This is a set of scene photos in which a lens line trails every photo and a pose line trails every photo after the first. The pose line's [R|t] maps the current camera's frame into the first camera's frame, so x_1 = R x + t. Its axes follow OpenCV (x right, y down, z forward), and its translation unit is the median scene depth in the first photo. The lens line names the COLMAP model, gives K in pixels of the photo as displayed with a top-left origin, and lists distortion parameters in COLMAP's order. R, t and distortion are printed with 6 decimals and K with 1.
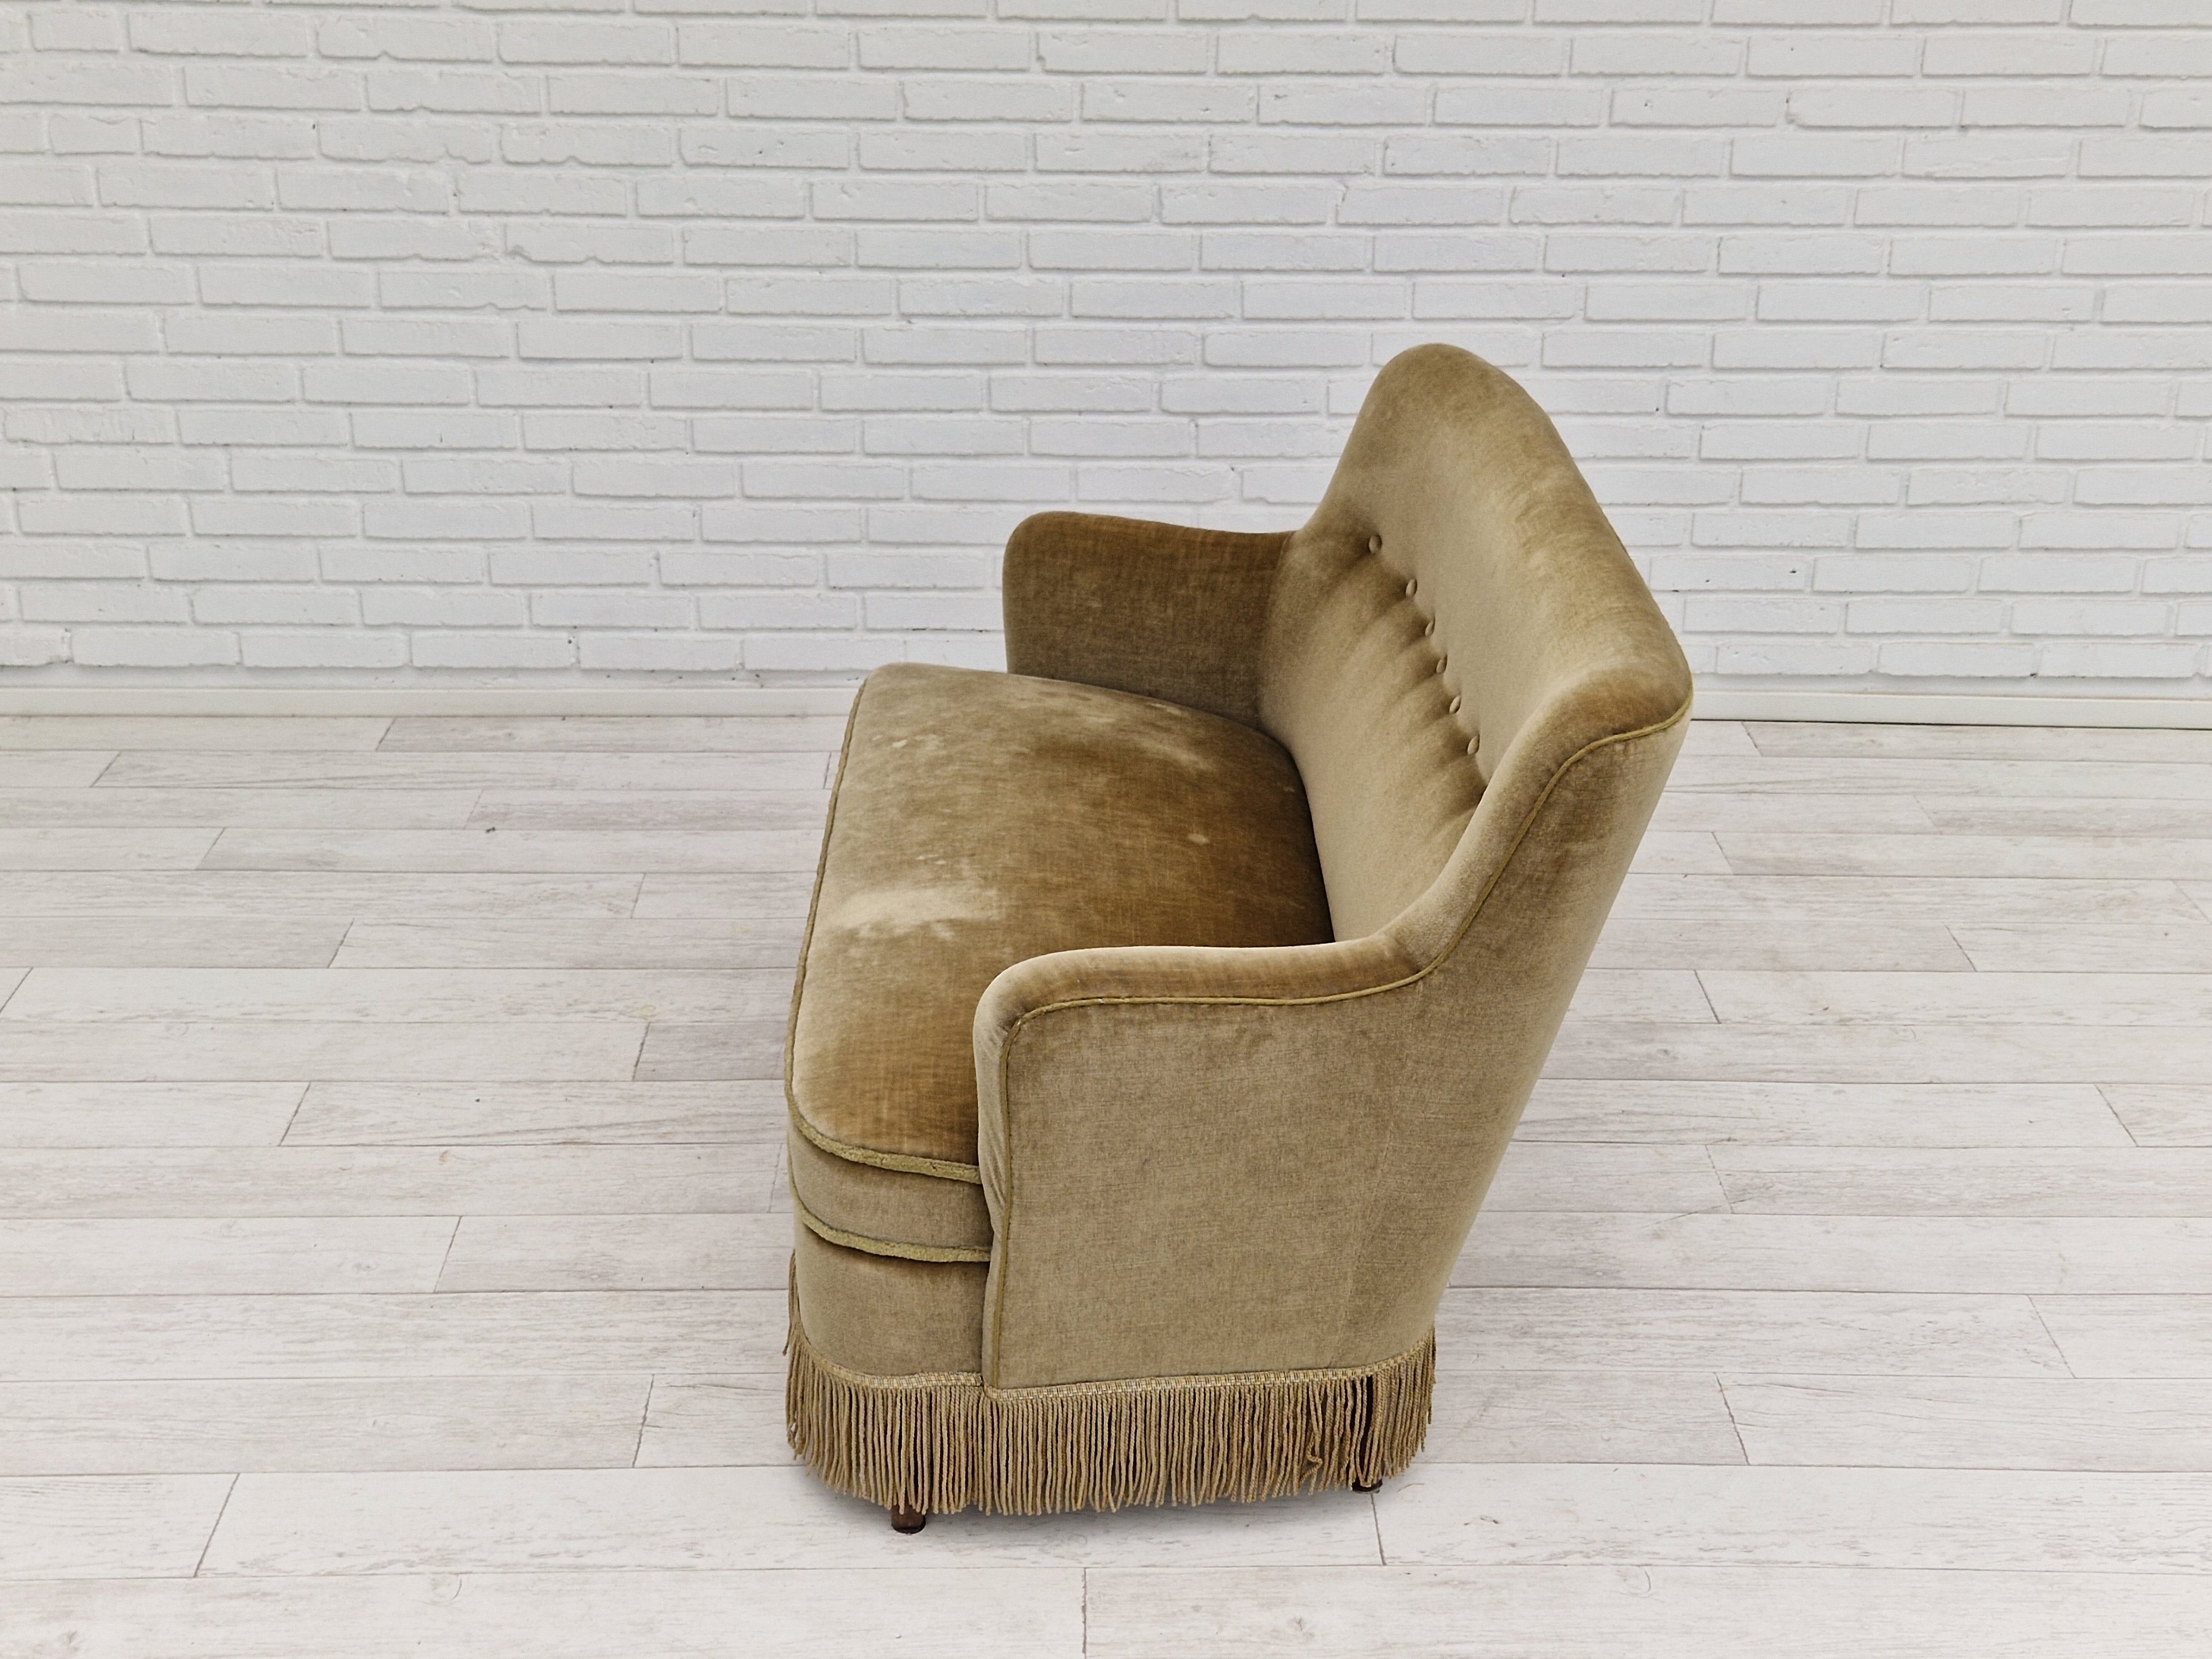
lens RADIAL K [[2855.1, 0, 1140.5], [0, 2855.1, 863.2], [0, 0, 1]] dist [0.056431, 0.000000]
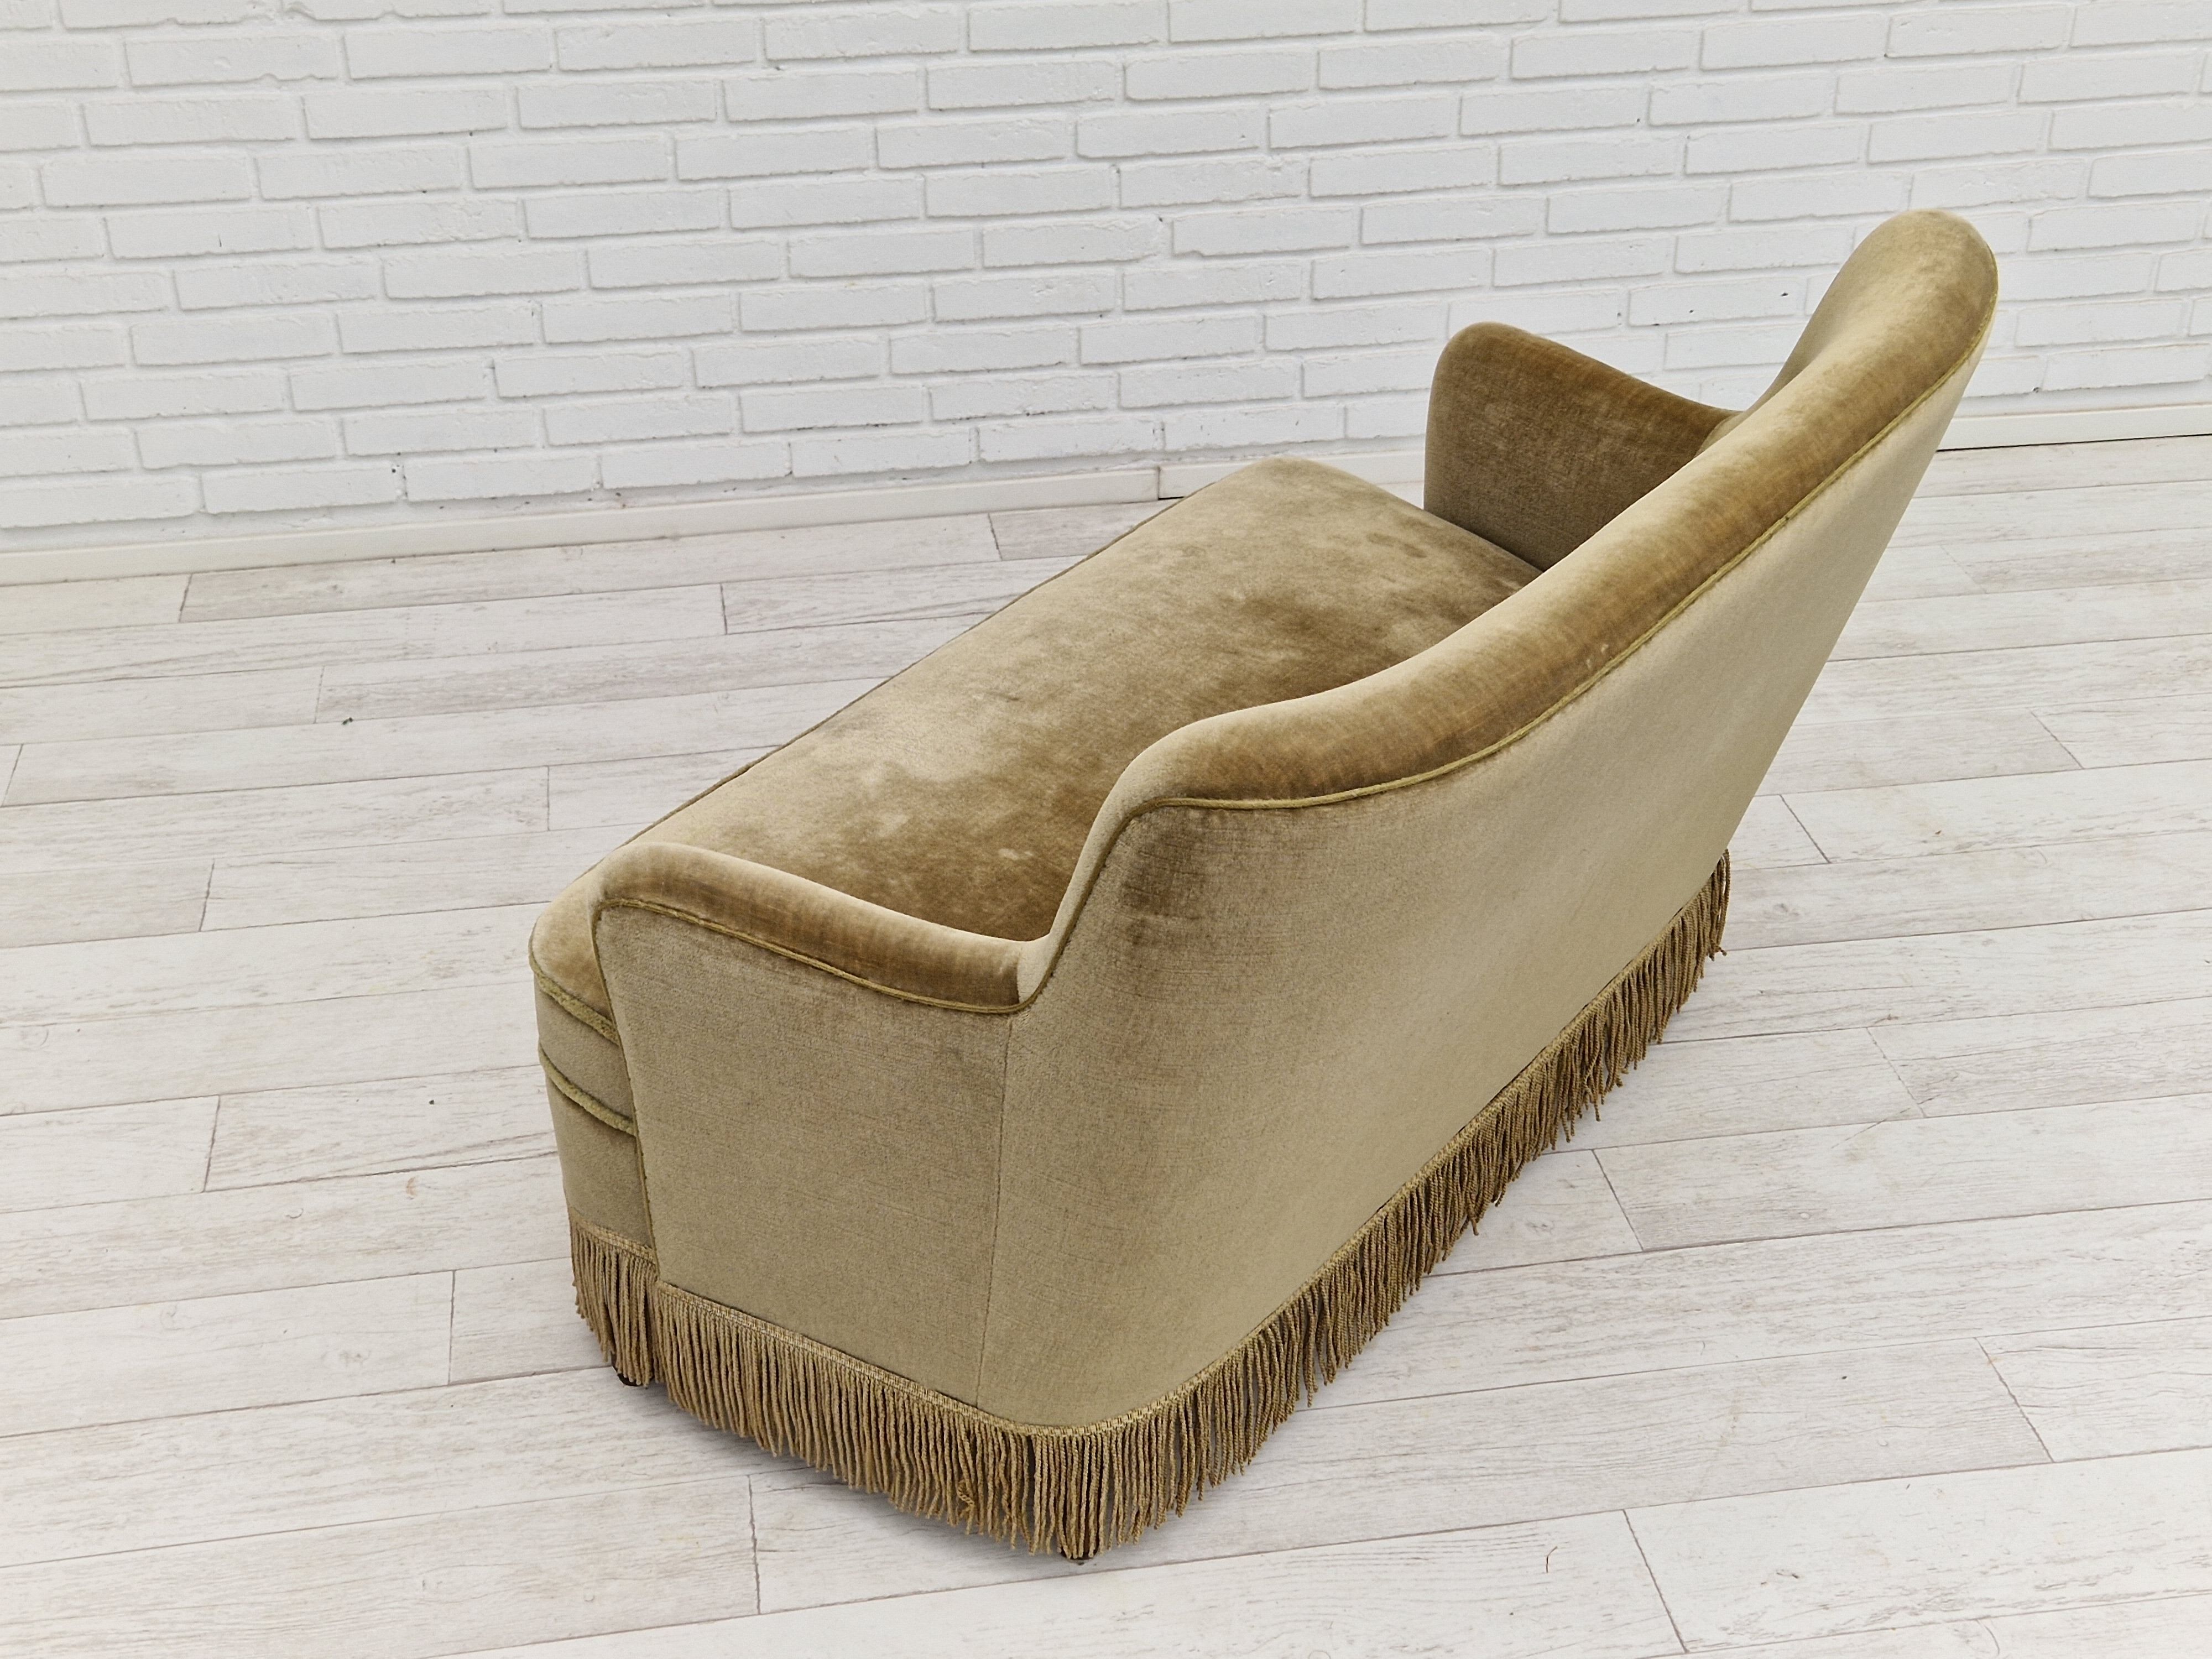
lens RADIAL K [[2855.1, 0, 1095.0], [0, 2855.1, 832.3], [0, 0, 1]] dist [0.056431, 0.000000]
pose [[0.991070, -0.083578, 0.103899, -0.096736], [0.069737, 0.989009, 0.130373, -0.072350], [-0.113654, -0.121963, 0.986006, 0.134503]]
